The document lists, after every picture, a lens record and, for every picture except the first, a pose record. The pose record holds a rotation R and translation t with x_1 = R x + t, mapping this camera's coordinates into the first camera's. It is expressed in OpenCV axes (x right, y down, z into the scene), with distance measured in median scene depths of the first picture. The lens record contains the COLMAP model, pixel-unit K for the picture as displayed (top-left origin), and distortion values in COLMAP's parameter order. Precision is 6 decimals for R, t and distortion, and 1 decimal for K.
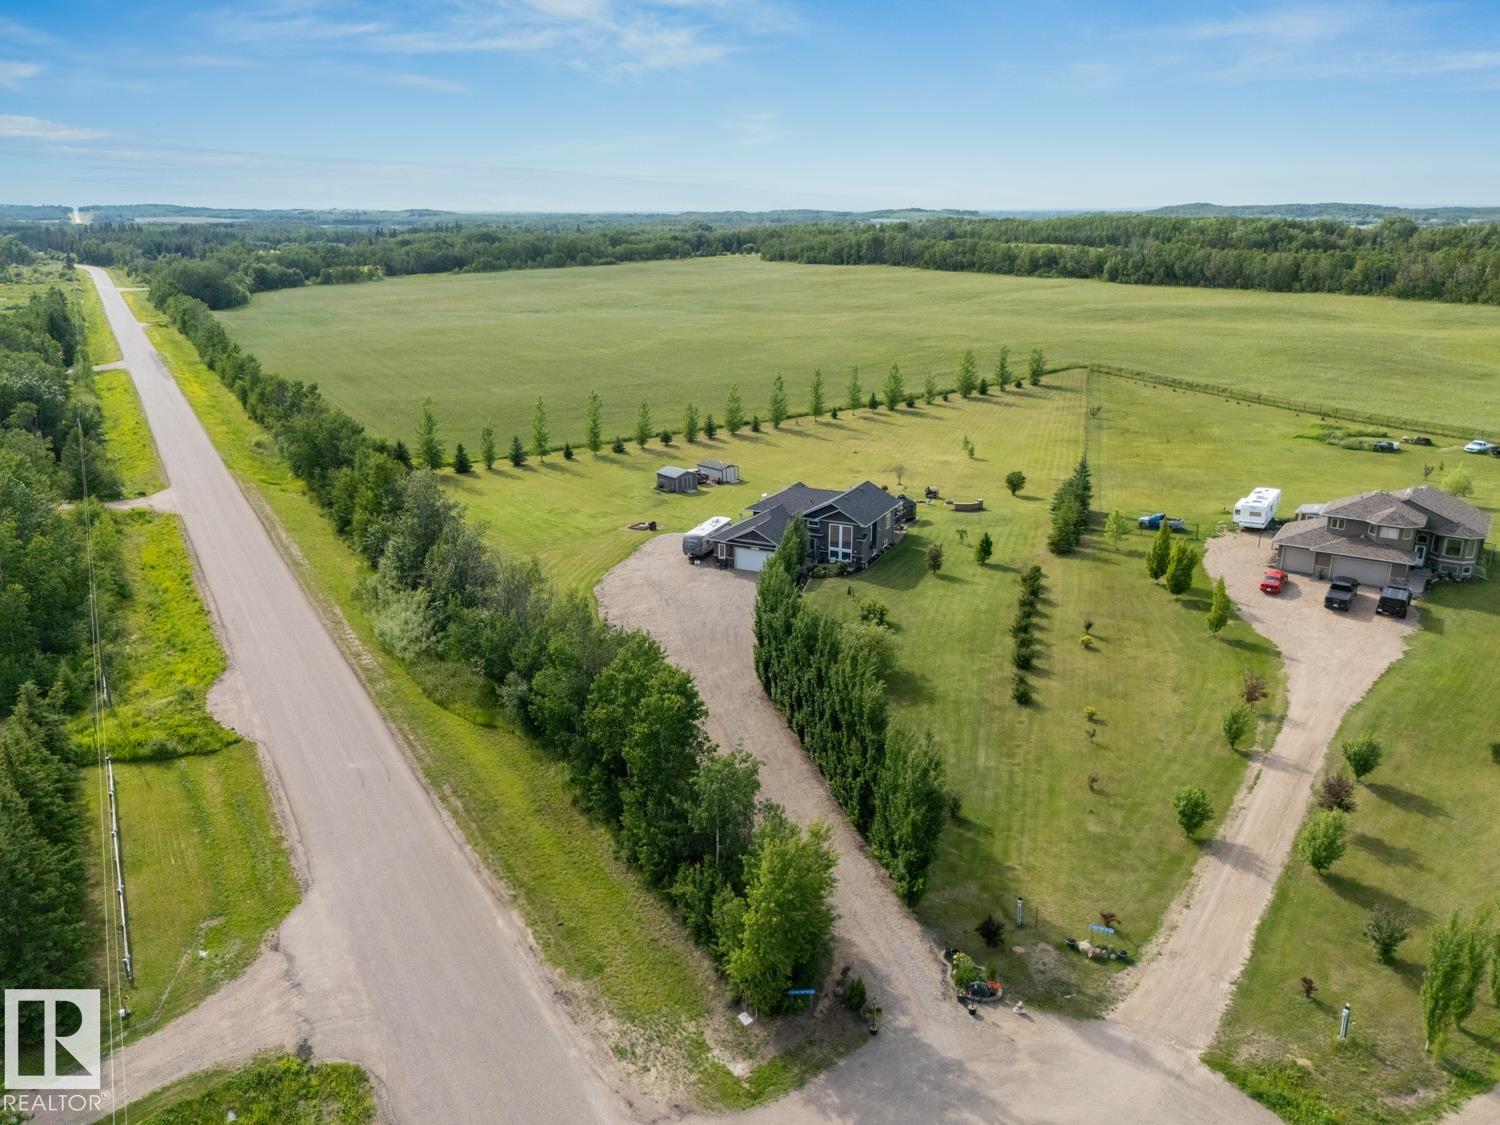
lens RADIAL K [[1106.7, 0, 750.0], [0, 1106.7, 562.5], [0, 0, 1]] dist [0.064925, -0.052812]
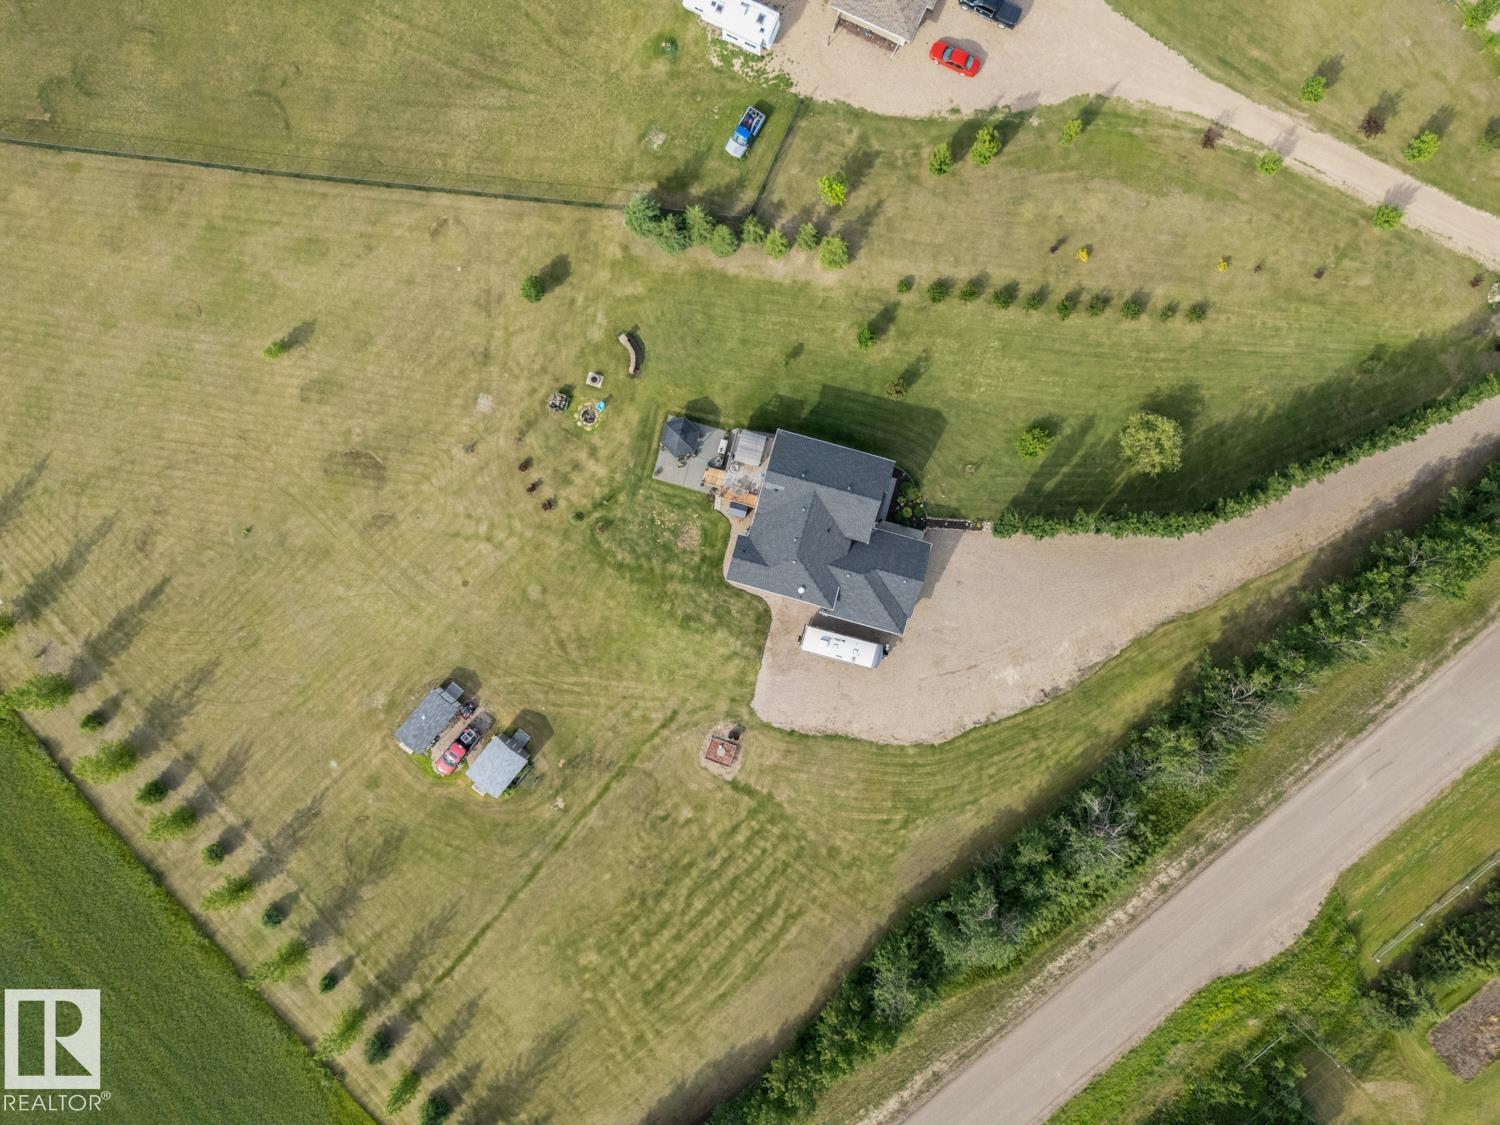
lens RADIAL K [[1106.7, 0, 750.0], [0, 1106.7, 562.5], [0, 0, 1]] dist [0.064925, -0.052812]
pose [[-0.181146, -0.983443, -0.005106, 0.061436], [0.282496, -0.057006, 0.957573, -1.214355], [-0.942010, 0.172018, 0.288145, 1.116612]]
